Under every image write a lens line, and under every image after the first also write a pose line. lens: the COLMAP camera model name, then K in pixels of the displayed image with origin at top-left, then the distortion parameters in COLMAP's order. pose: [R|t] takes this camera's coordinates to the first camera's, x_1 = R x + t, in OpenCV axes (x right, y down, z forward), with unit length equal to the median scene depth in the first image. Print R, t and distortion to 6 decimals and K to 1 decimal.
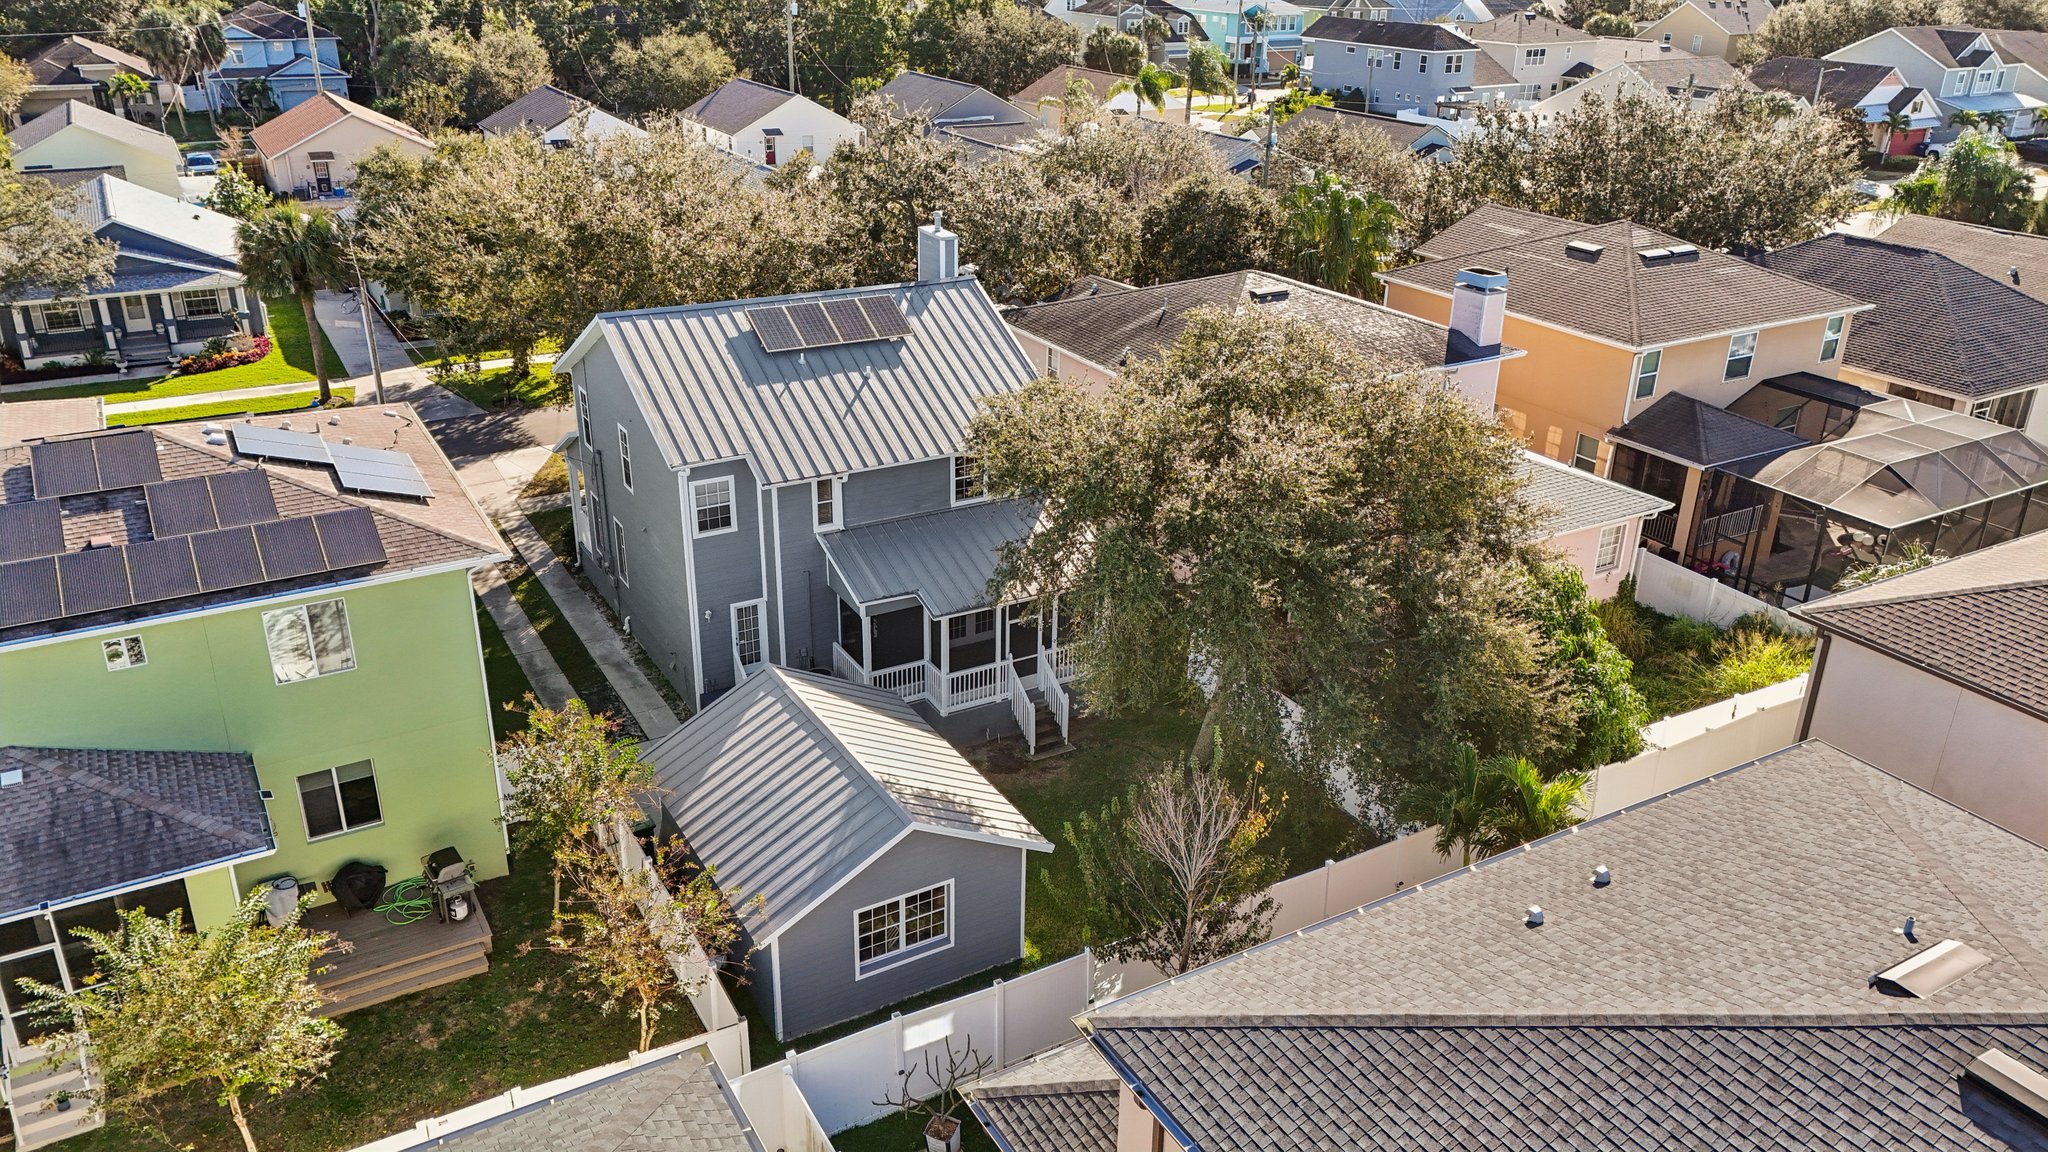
lens RADIAL K [[1542.6, 0, 1000.0], [0, 1542.6, 583.1], [0, 0, 1]] dist [0.073515, -0.084999]
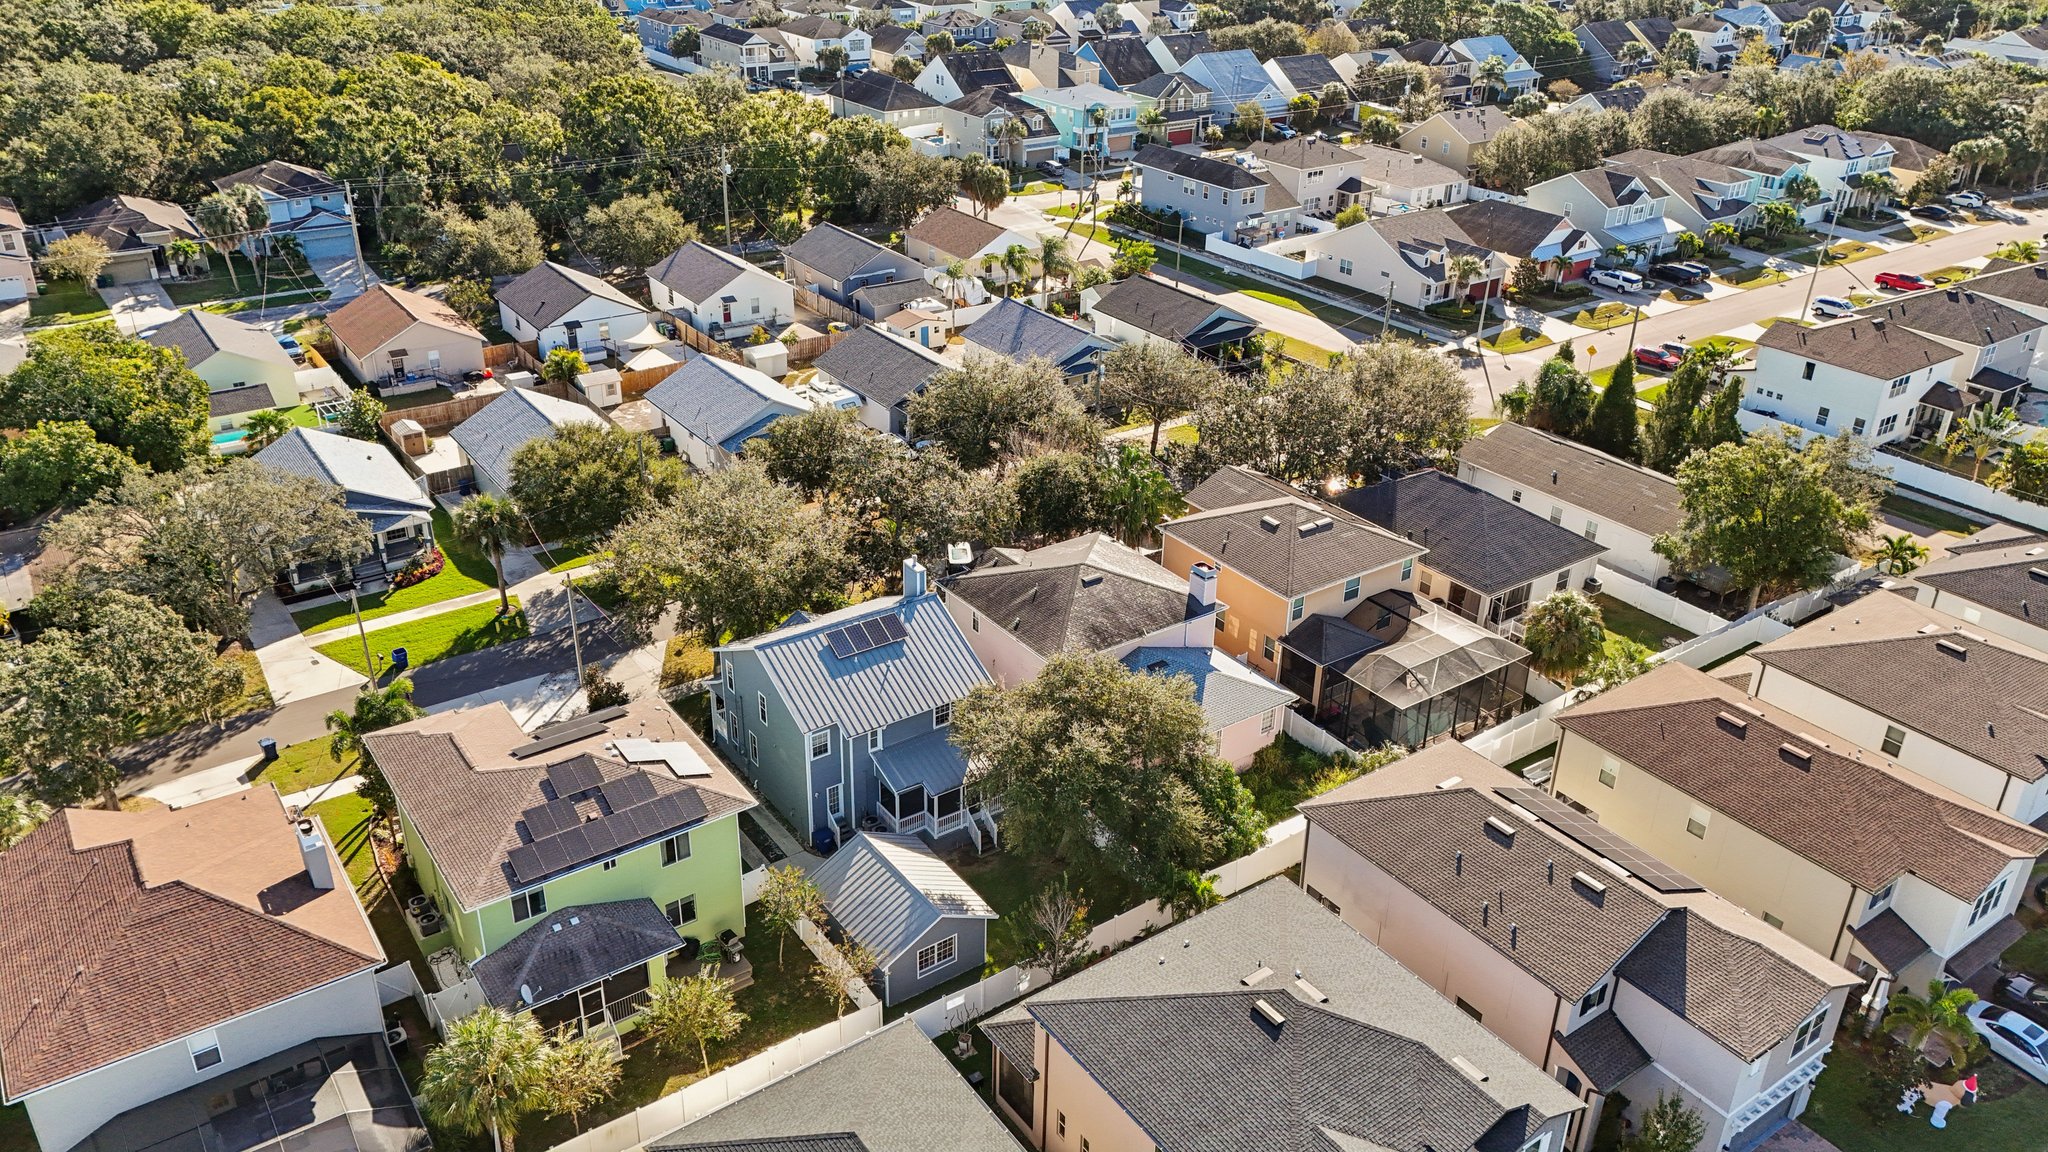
lens RADIAL K [[1519.1, 0, 1030.0], [0, 1519.1, 601.2], [0, 0, 1]] dist [0.084788, -0.087070]
pose [[0.994220, -0.036754, 0.100872, -0.100179], [0.030084, 0.997309, 0.066860, -0.343077], [-0.103058, -0.063439, 0.992650, -0.945652]]
